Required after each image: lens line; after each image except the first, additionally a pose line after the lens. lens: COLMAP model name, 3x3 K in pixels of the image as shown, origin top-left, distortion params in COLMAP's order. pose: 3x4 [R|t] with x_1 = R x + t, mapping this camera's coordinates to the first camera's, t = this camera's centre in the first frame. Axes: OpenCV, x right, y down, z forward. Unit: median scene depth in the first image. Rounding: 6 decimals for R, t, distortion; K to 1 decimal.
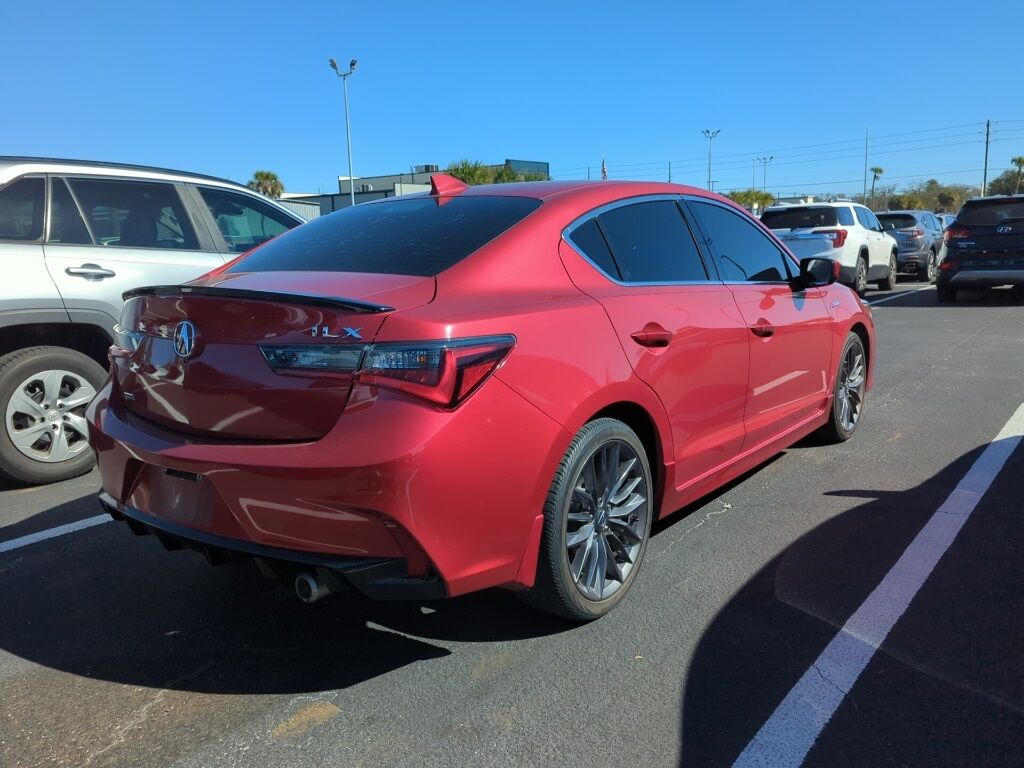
lens RADIAL K [[882.5, 0, 512.0], [0, 882.5, 384.0], [0, 0, 1]] dist [0.002849, 0.001401]
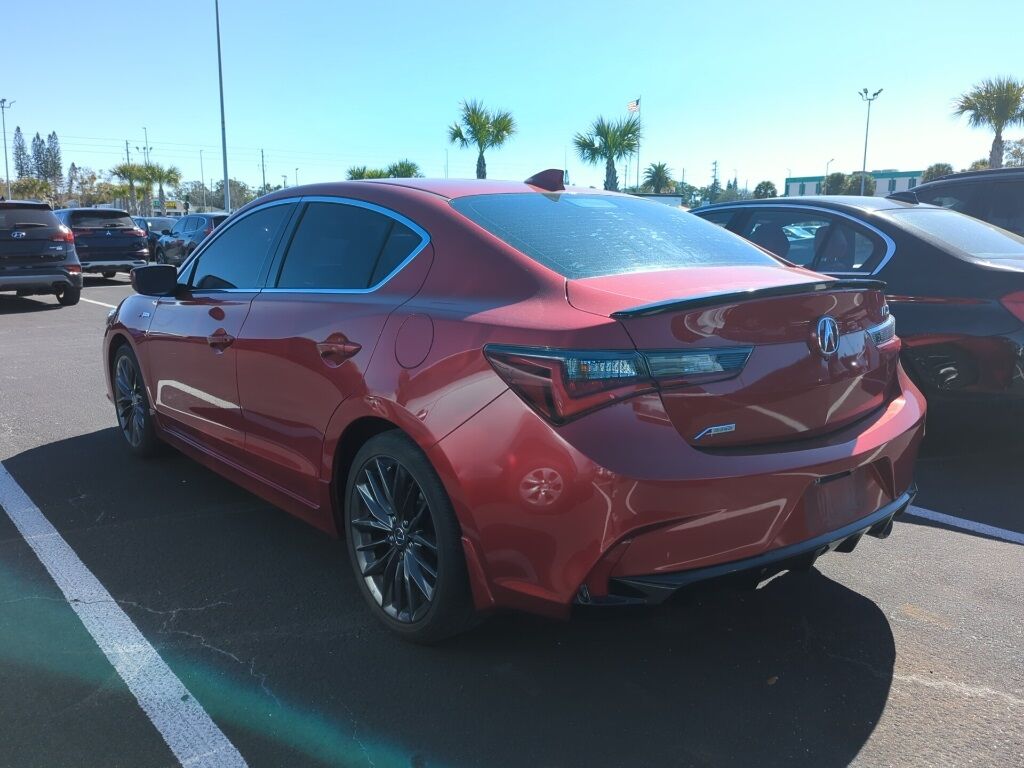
lens RADIAL K [[882.5, 0, 512.0], [0, 882.5, 384.0], [0, 0, 1]] dist [0.002849, 0.001401]
pose [[0.233431, -0.172359, 0.956976, -1.190810], [0.178667, 0.975011, 0.132026, -0.170965], [-0.955818, 0.140161, 0.258393, 0.926022]]
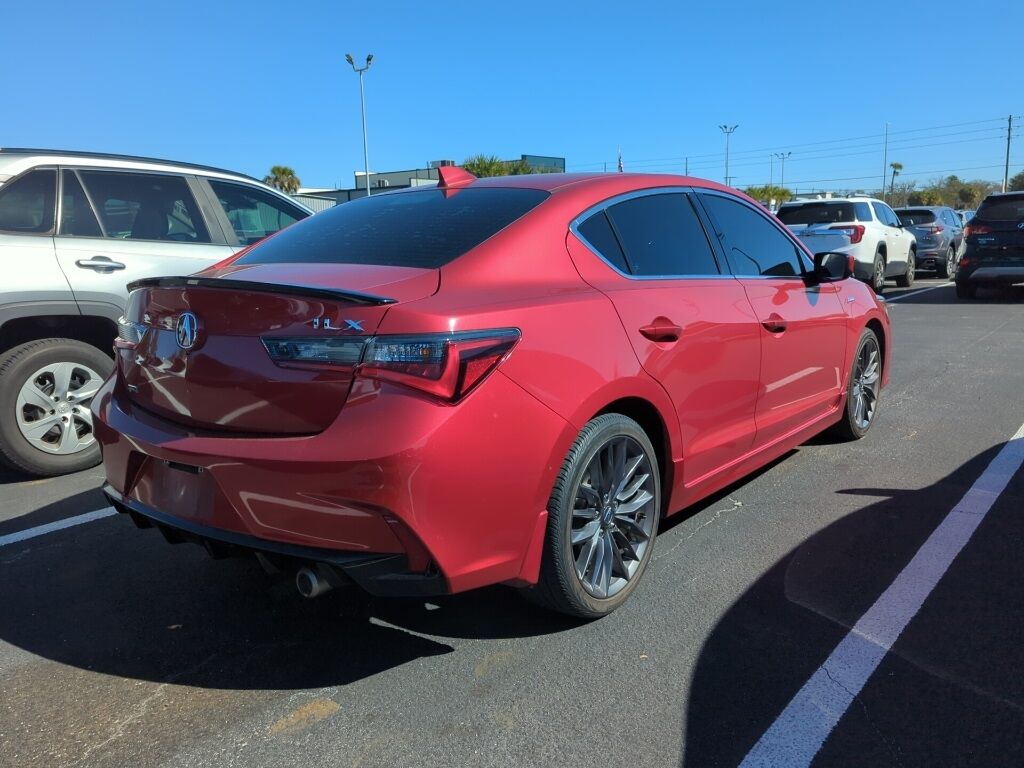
lens RADIAL K [[882.5, 0, 512.0], [0, 882.5, 384.0], [0, 0, 1]] dist [0.002849, 0.001401]
pose [[0.999833, 0.005740, -0.017327, 0.010119], [-0.005657, 0.999972, 0.004803, 0.001573], [0.017354, -0.004704, 0.999838, 0.012641]]
